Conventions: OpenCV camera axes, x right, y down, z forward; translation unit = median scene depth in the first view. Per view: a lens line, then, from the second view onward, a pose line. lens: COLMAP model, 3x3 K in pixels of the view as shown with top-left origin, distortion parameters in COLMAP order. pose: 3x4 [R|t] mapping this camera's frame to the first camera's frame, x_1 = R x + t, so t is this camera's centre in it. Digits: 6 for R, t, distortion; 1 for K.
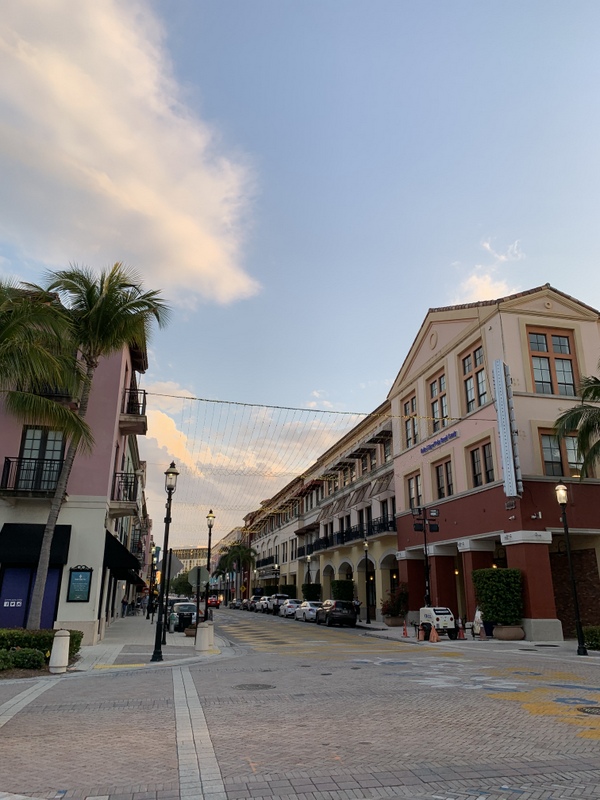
lens RADIAL K [[600.1, 0, 298.4], [0, 600.1, 395.0], [0, 0, 1]] dist [0.071021, -0.001690]
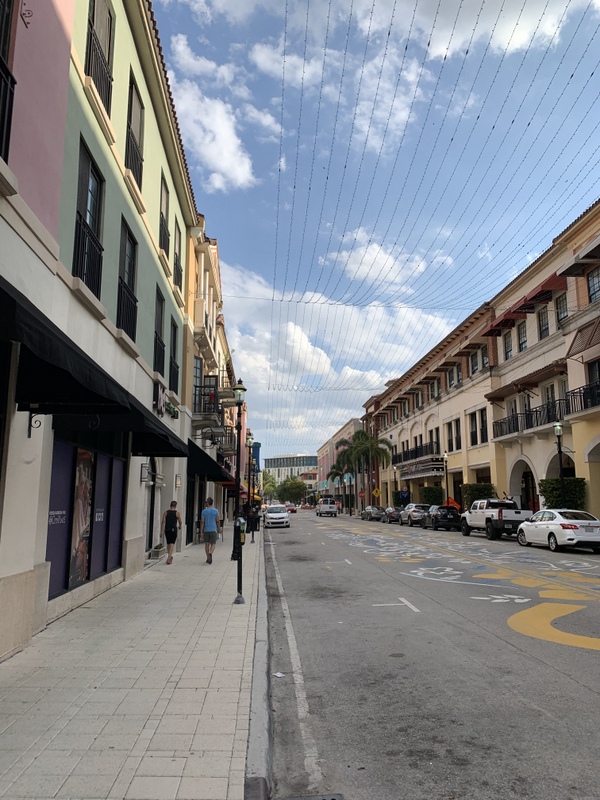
lens RADIAL K [[600.1, 0, 299.7], [0, 600.1, 401.1], [0, 0, 1]] dist [0.071021, -0.001690]
pose [[0.988321, -0.033810, -0.148586, -0.075176], [0.056045, 0.987382, 0.148109, 0.107962], [0.141704, -0.154707, 0.977745, 0.323303]]
